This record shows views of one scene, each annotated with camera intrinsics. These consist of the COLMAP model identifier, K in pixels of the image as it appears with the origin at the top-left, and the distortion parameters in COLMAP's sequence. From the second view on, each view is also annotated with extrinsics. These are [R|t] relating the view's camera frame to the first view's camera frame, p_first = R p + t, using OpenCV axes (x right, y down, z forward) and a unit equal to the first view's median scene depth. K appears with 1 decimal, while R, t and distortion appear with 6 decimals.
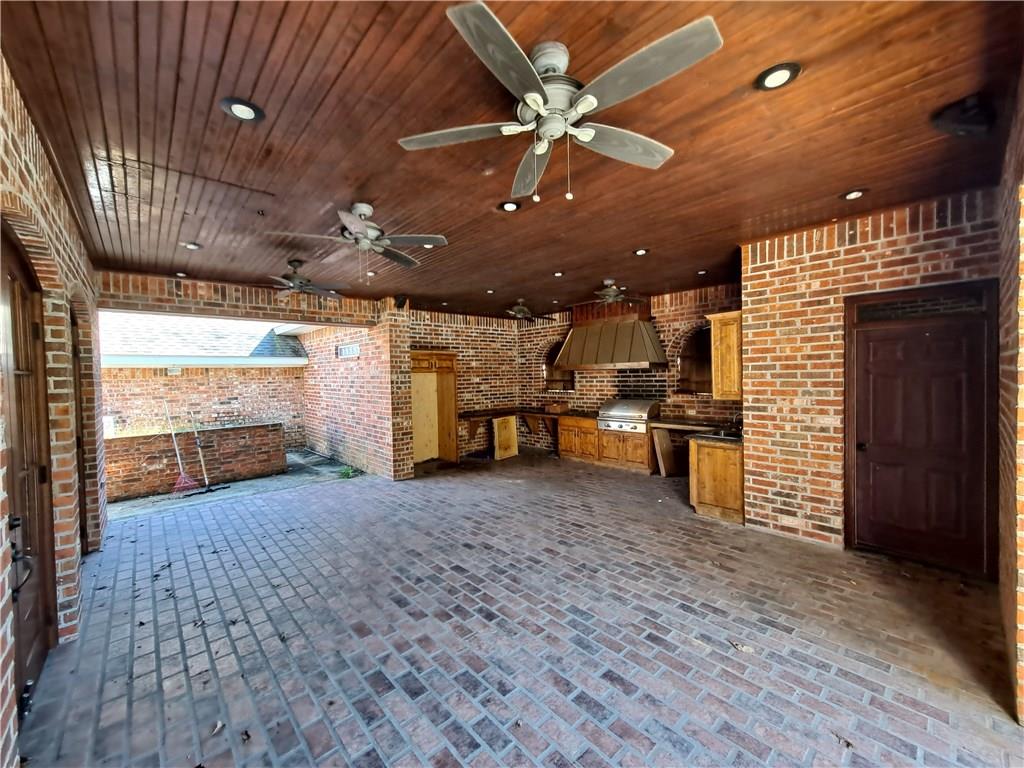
lens RADIAL K [[406.6, 0, 511.2], [0, 406.6, 384.4], [0, 0, 1]] dist [0.004142, 0.000547]
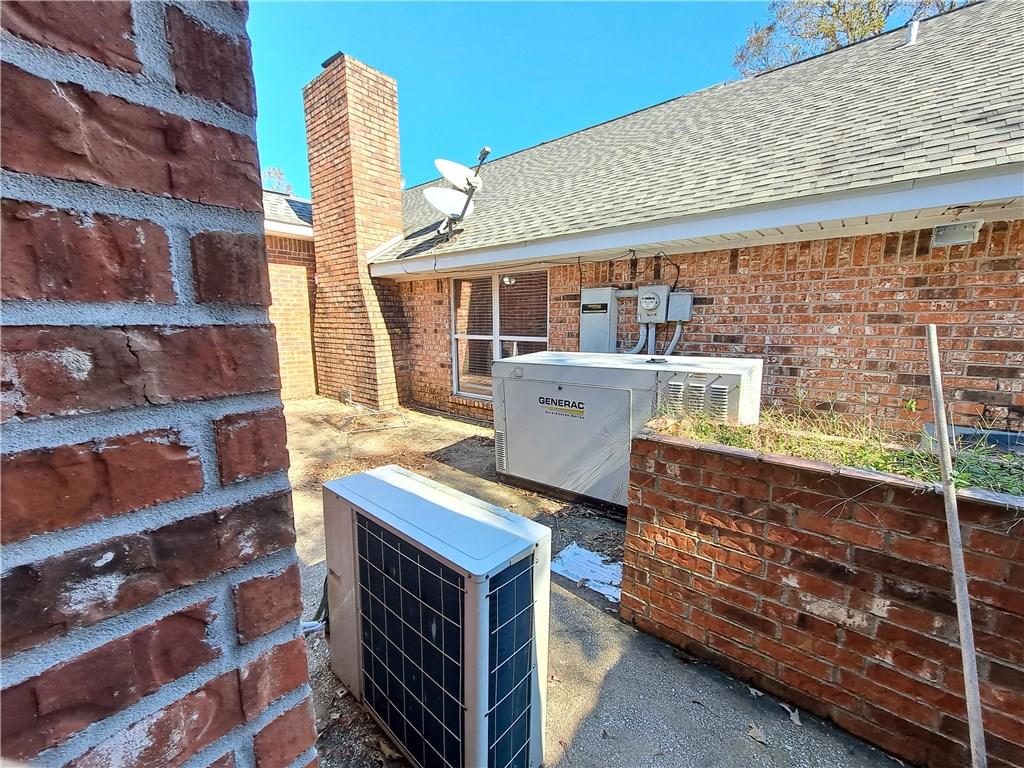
lens RADIAL K [[406.6, 0, 505.5], [0, 406.6, 384.3], [0, 0, 1]] dist [0.004142, 0.000547]
pose [[0.129050, 0.177163, -0.975684, -0.573807], [-0.021877, 0.984181, 0.175812, 0.035127], [0.991397, -0.001344, 0.130884, 0.651033]]
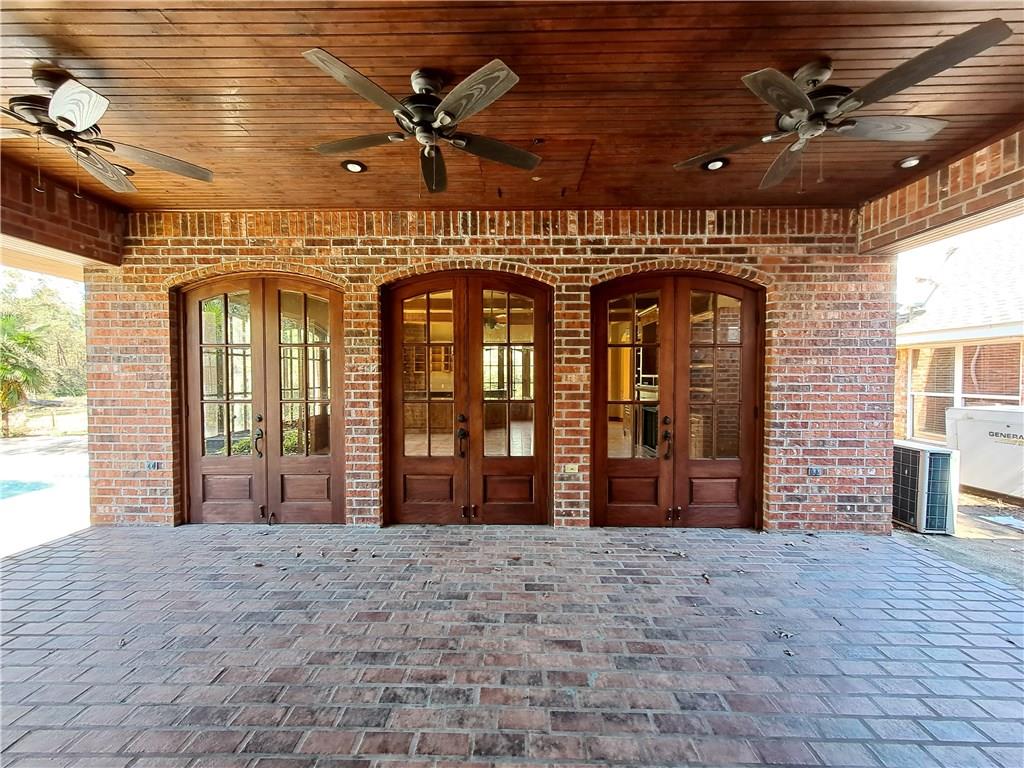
lens RADIAL K [[406.6, 0, 512.7], [0, 406.6, 386.2], [0, 0, 1]] dist [0.004142, 0.000547]
pose [[-0.685188, 0.039554, -0.727291, 0.018912], [-0.004555, 0.998272, 0.058583, 0.013559], [0.728352, 0.043453, -0.683824, 0.630153]]
